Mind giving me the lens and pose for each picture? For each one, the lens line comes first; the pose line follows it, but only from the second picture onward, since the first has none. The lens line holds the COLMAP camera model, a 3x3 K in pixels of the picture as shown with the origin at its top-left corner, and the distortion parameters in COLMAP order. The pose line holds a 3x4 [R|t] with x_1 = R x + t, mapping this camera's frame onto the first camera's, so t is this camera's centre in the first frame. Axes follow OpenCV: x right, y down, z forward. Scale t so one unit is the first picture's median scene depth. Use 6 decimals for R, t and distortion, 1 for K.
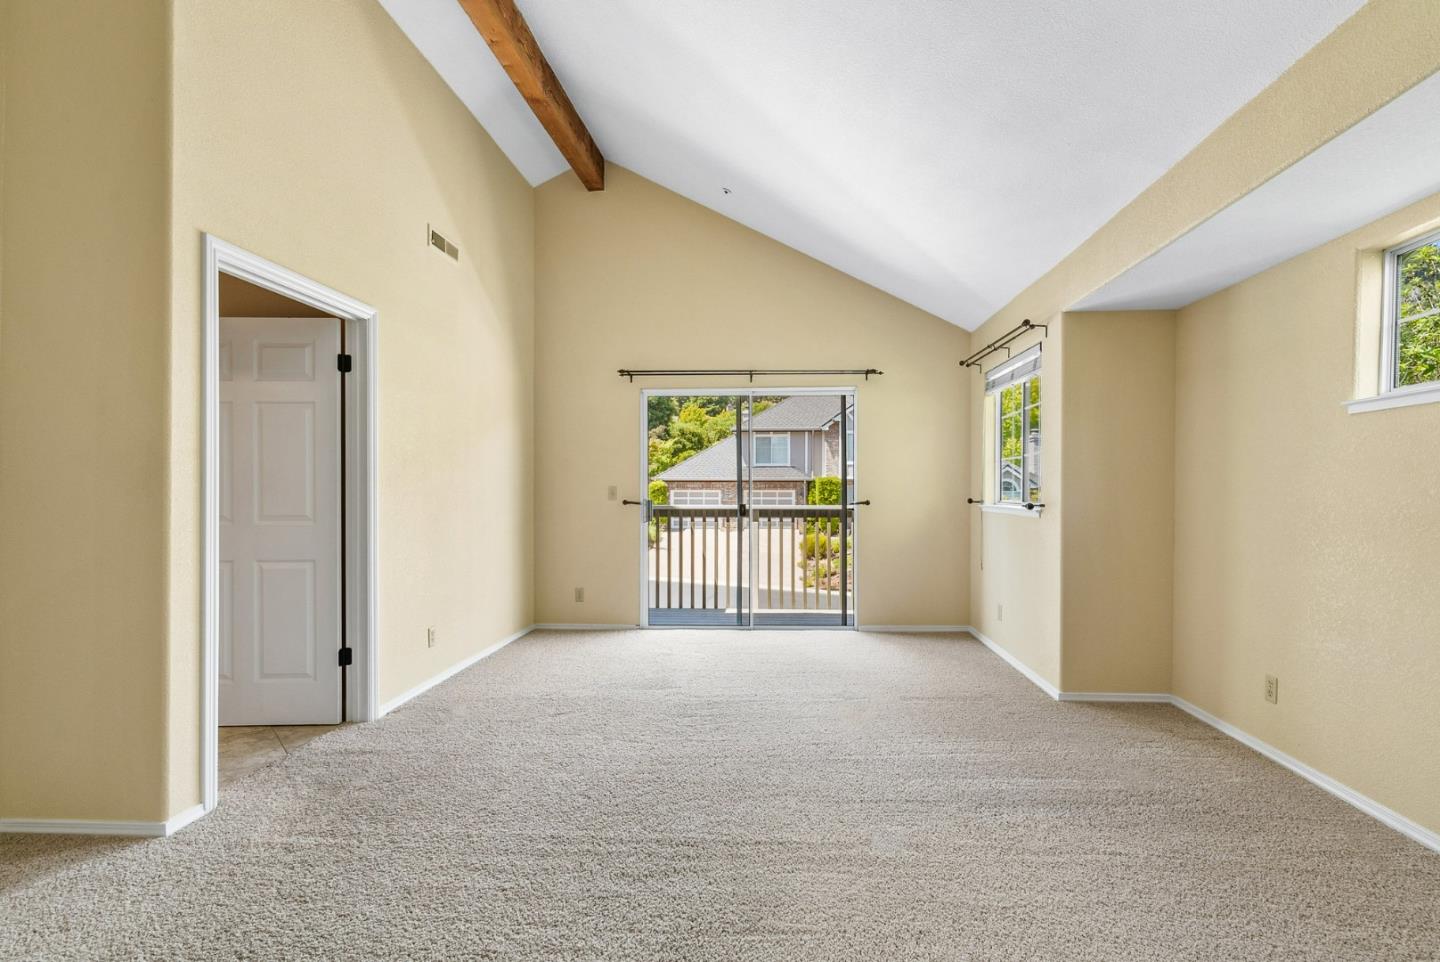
lens RADIAL K [[671.8, 0, 720.2], [0, 671.8, 483.8], [0, 0, 1]] dist [-0.004971, 0.000901]
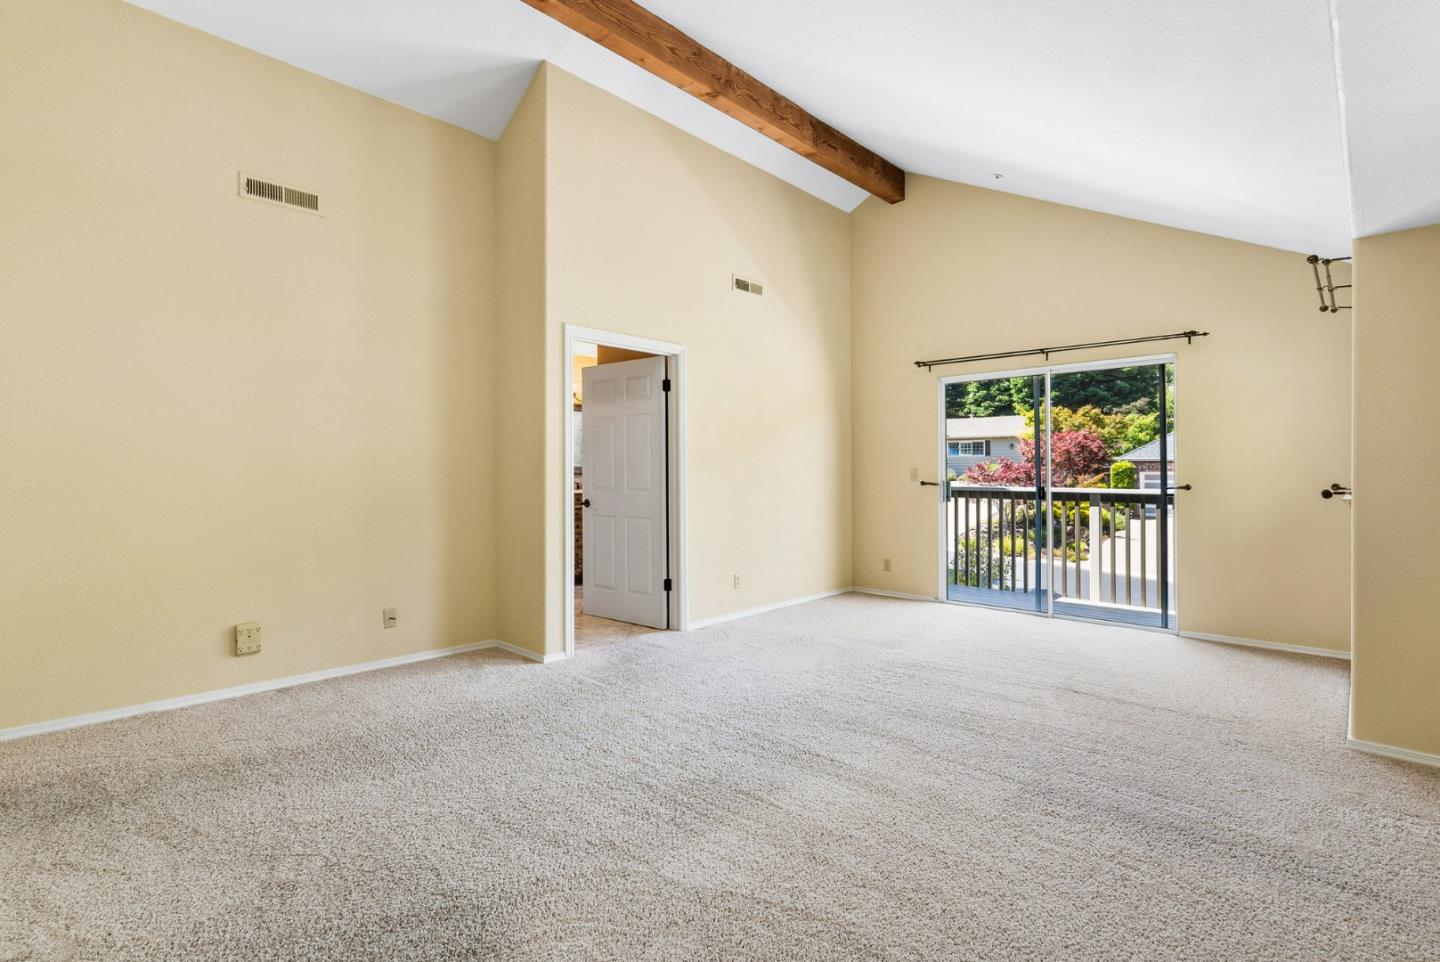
lens RADIAL K [[651.9, 0, 720.6], [0, 651.9, 464.0], [0, 0, 1]] dist [-0.002781, 0.000546]
pose [[0.769403, -0.005166, -0.638743, 0.292643], [0.003796, 0.999987, -0.003516, -0.000830], [0.638753, 0.000280, 0.769412, -0.019488]]
